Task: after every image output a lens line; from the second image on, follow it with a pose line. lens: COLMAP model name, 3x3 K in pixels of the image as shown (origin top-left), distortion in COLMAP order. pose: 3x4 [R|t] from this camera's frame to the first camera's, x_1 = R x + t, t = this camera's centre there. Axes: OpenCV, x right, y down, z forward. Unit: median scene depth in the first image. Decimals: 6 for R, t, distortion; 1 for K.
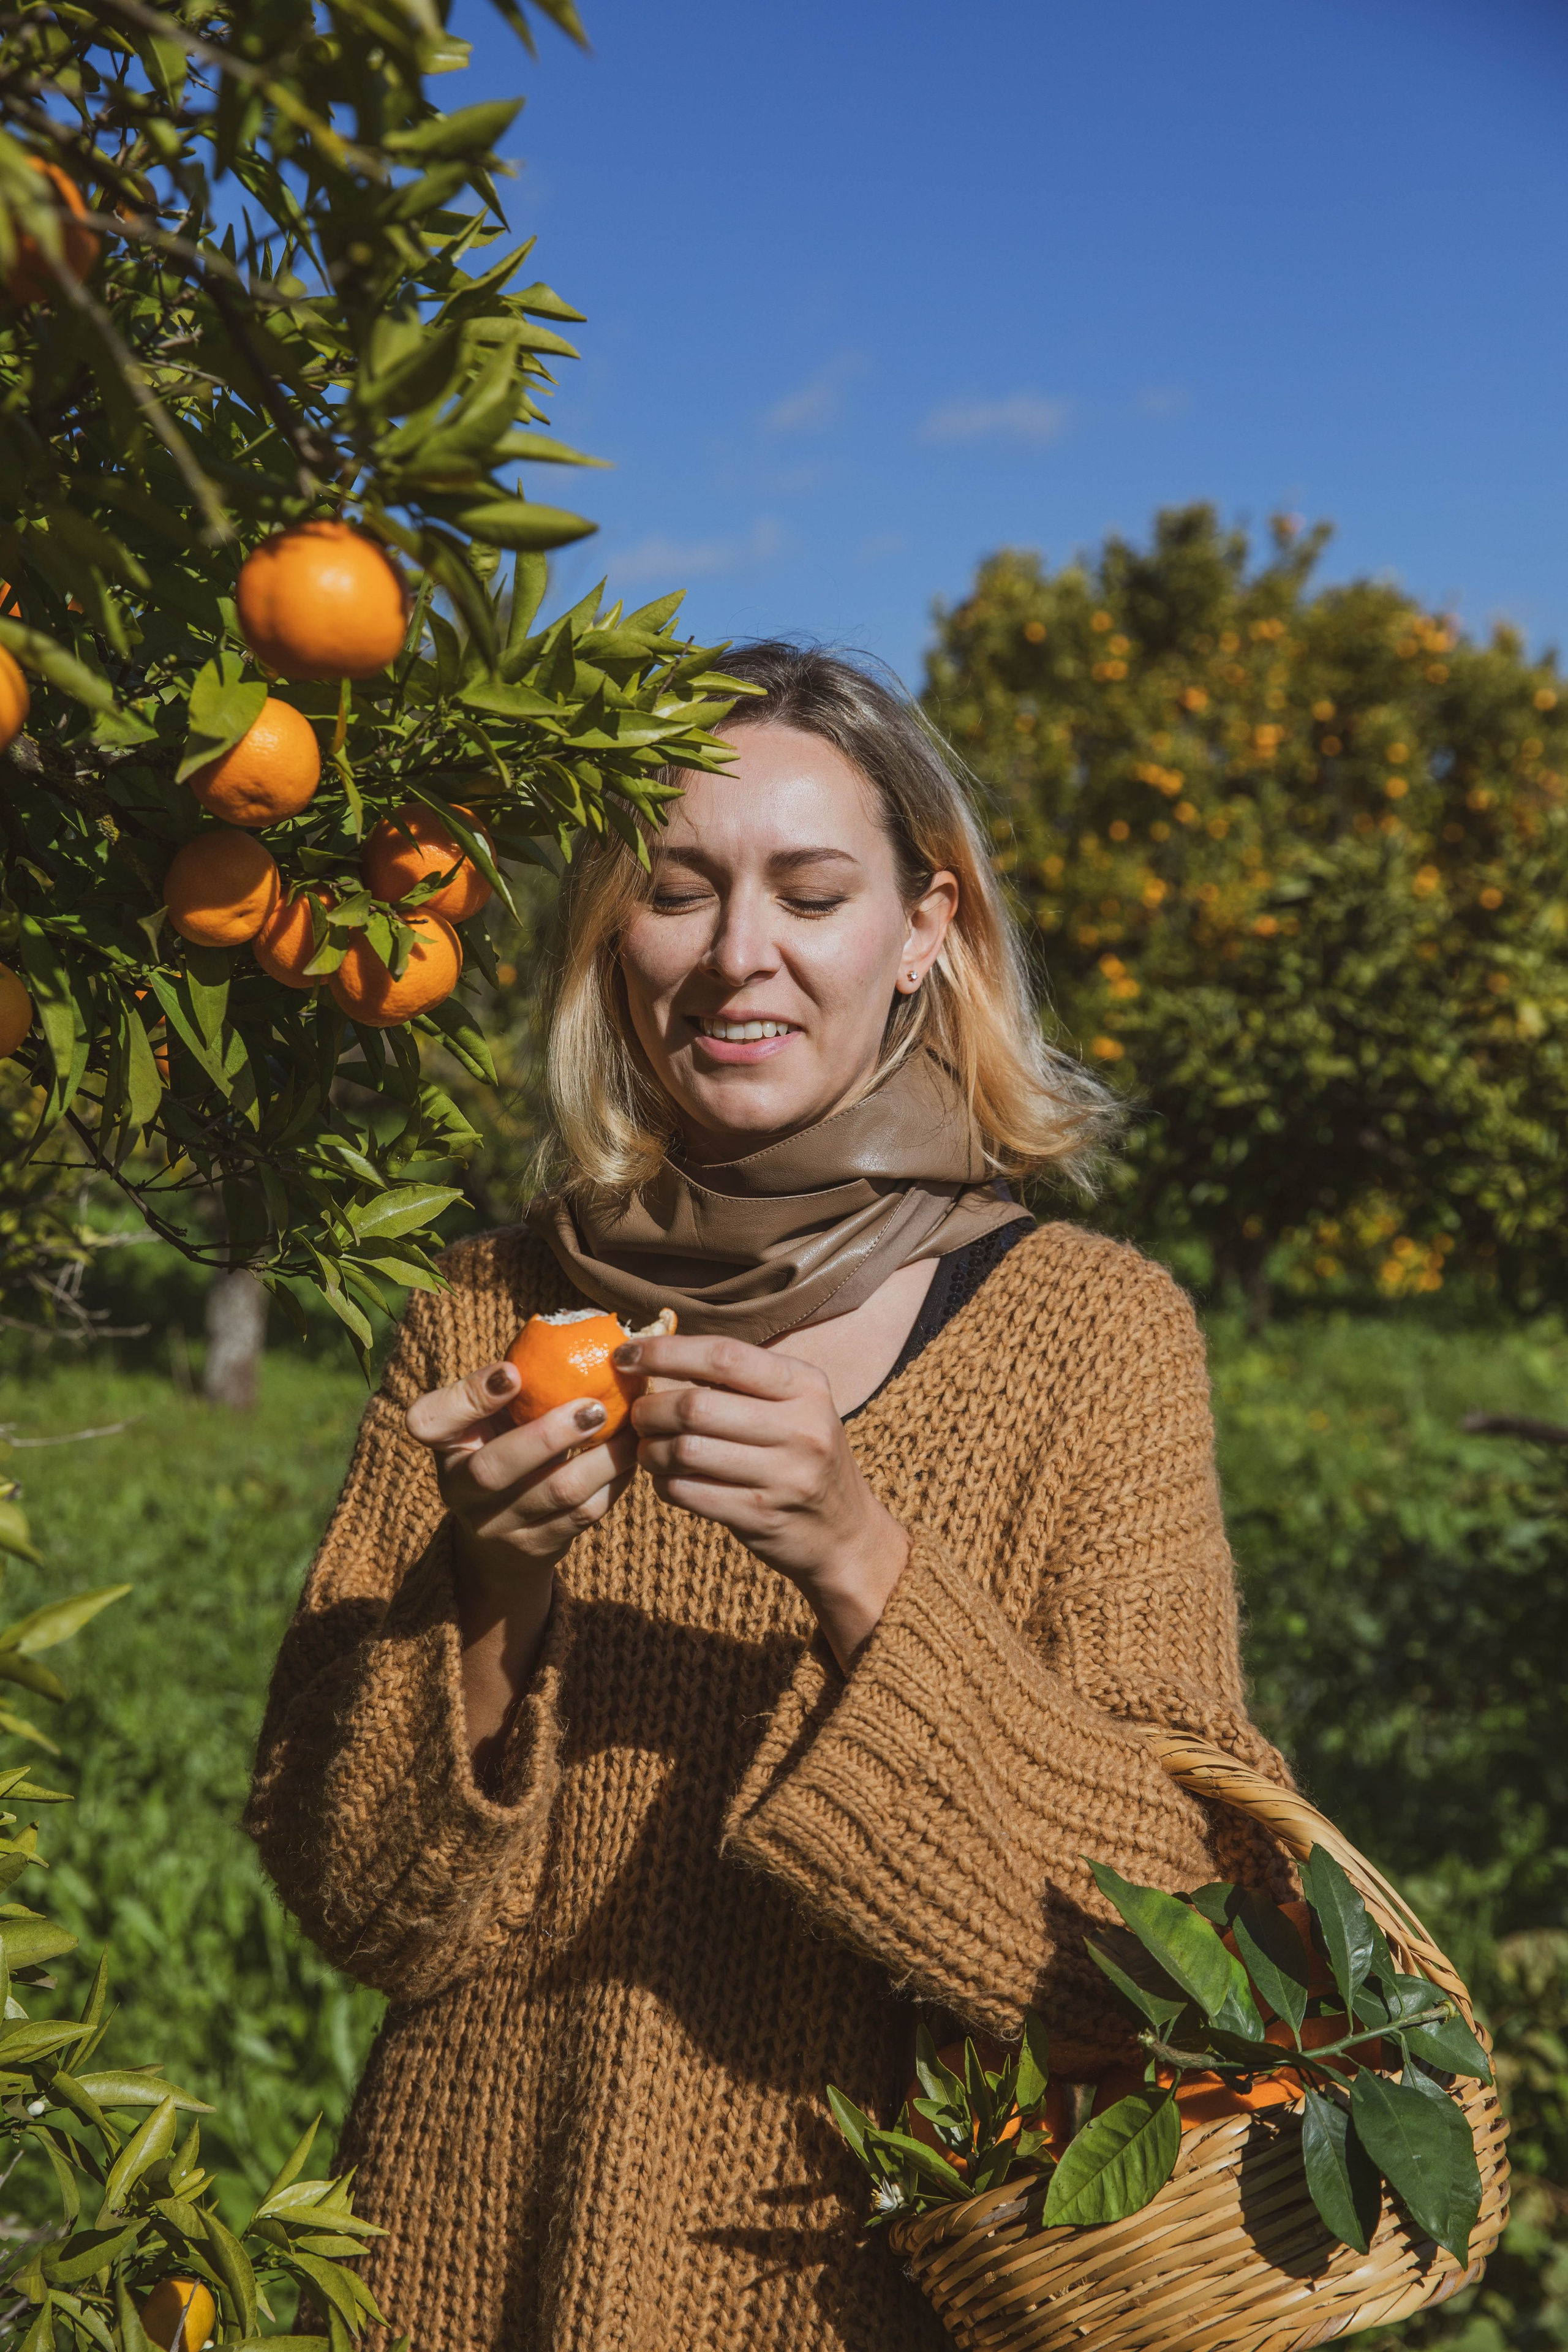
lens RADIAL K [[3359.2, 0, 798.6], [0, 3359.2, 1174.6], [0, 0, 1]] dist [0.132489, 0.000000]
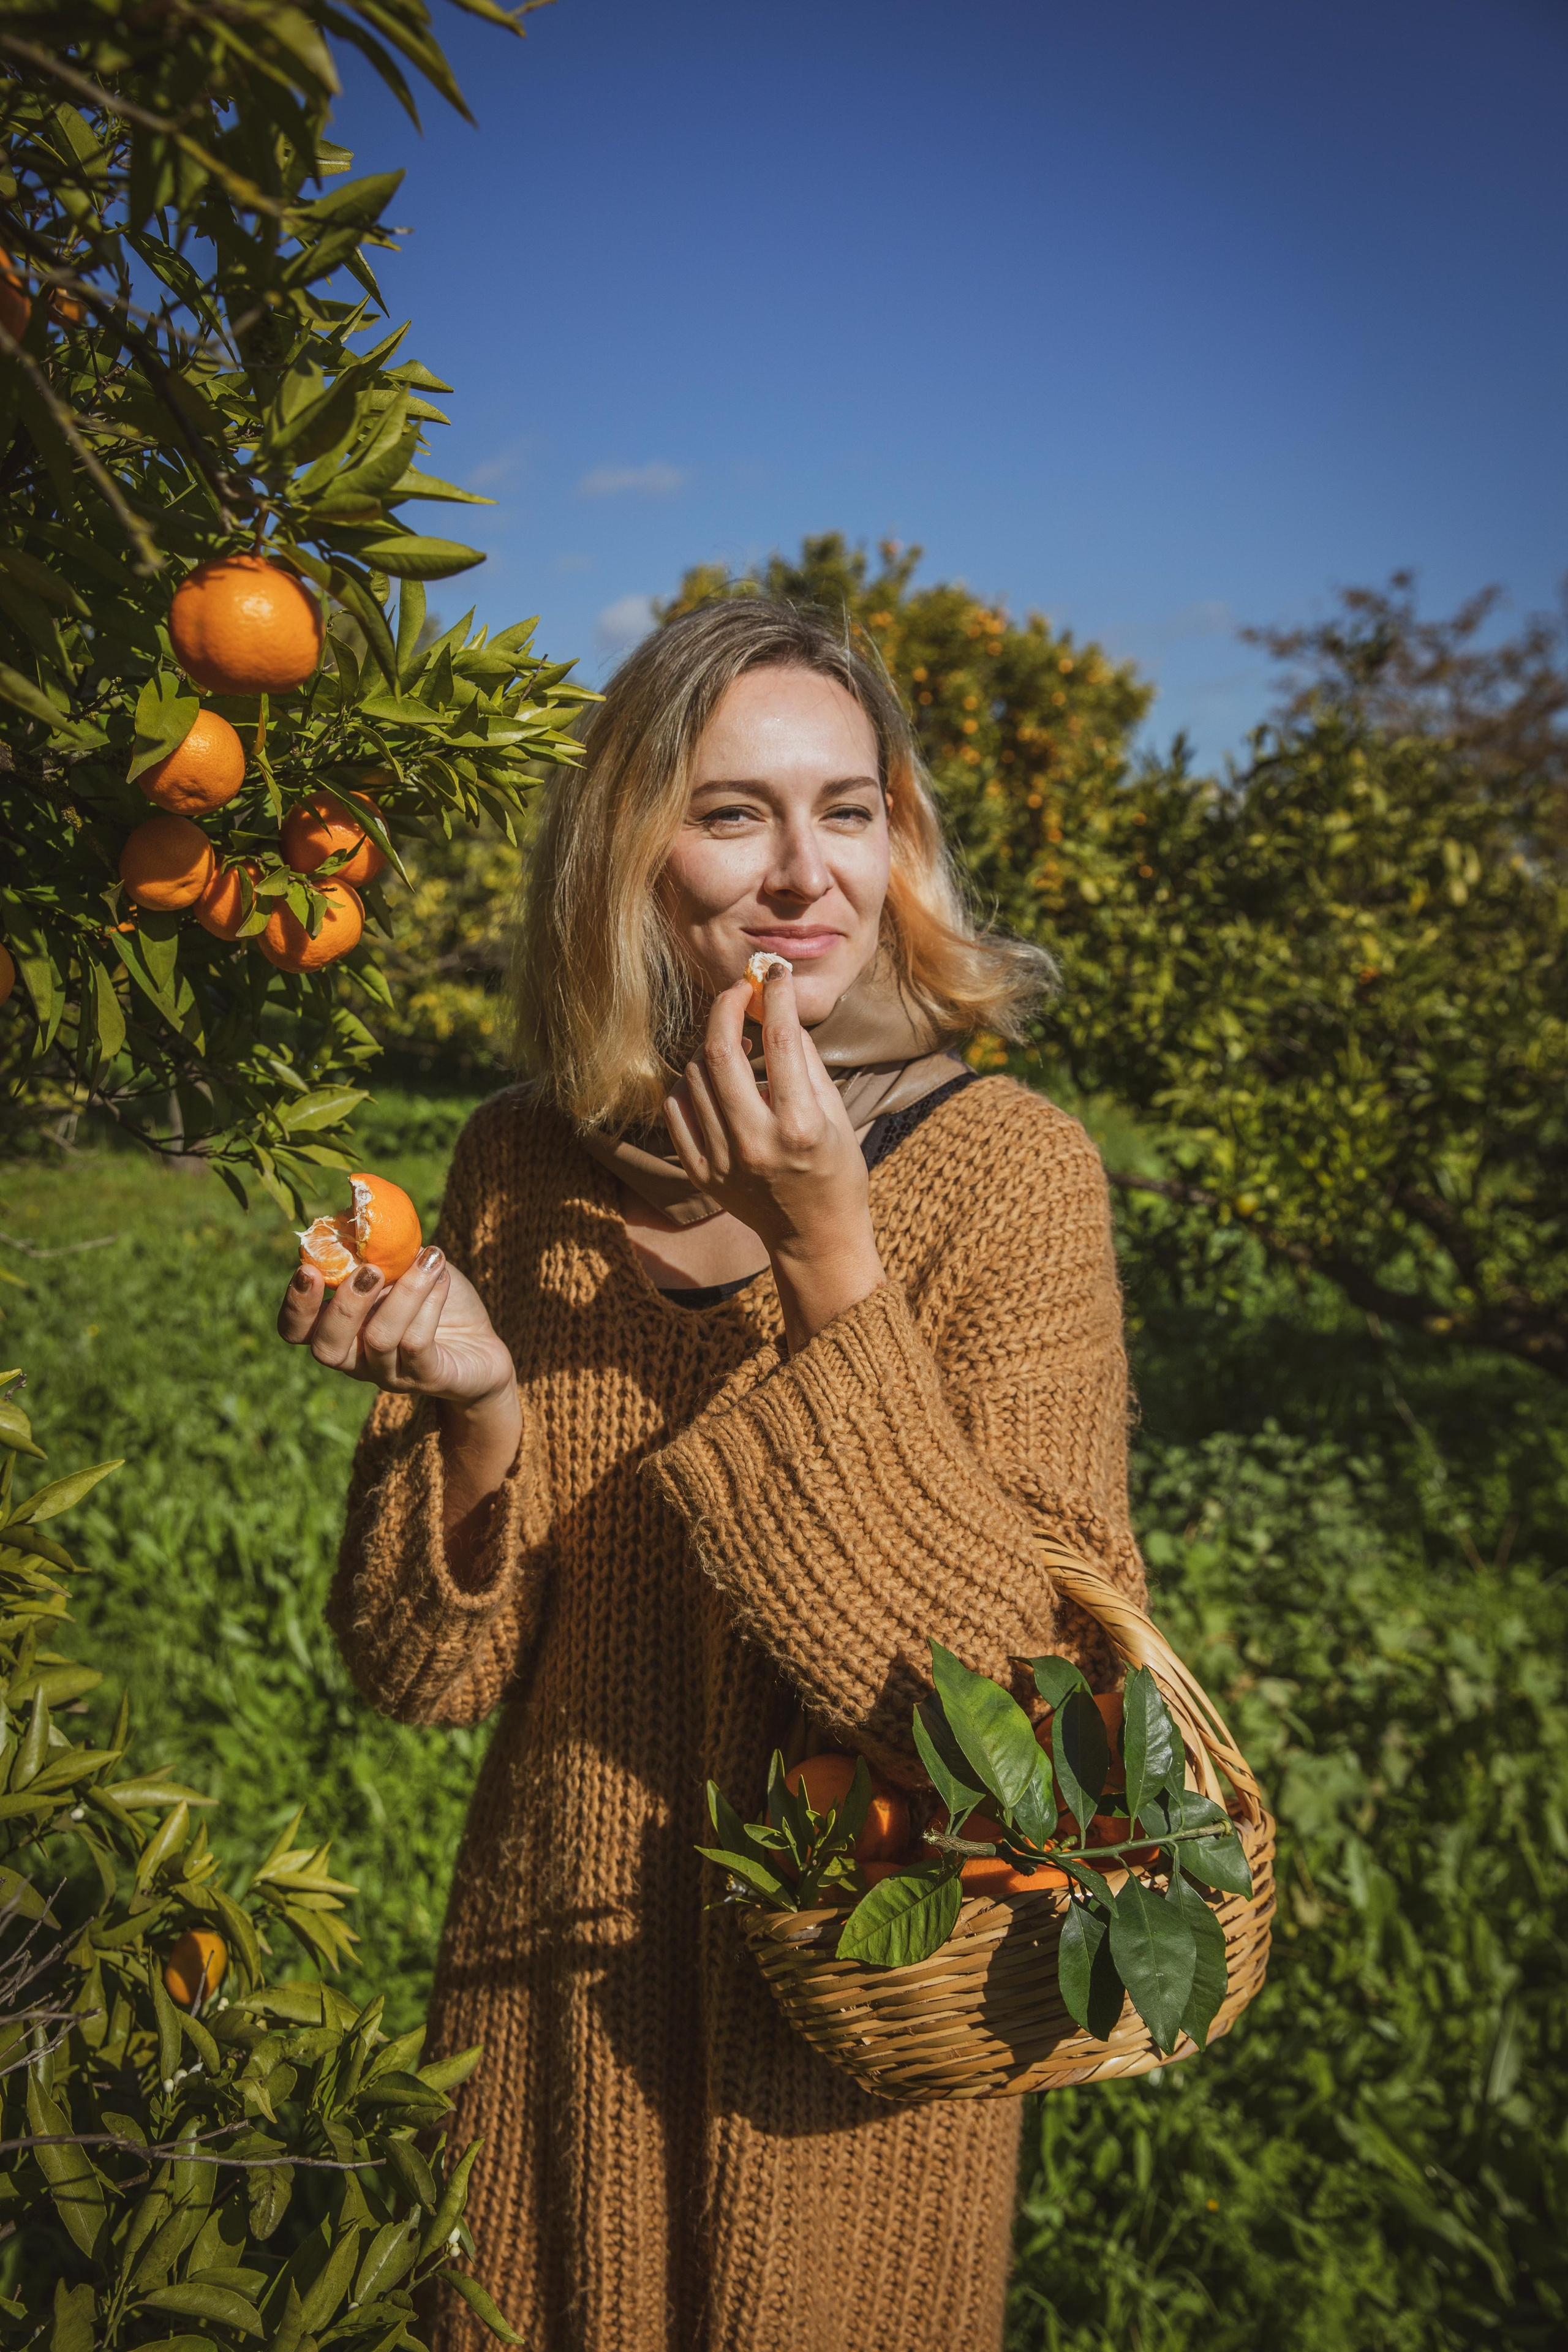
lens RADIAL K [[2286.6, 0, 801.8], [0, 2286.6, 1200.4], [0, 0, 1]] dist [0.002595, 0.000000]
pose [[0.994911, -0.036309, 0.093985, -0.022857], [0.027936, 0.995647, 0.088925, -0.030197], [-0.096804, -0.085847, 0.991594, 0.136049]]
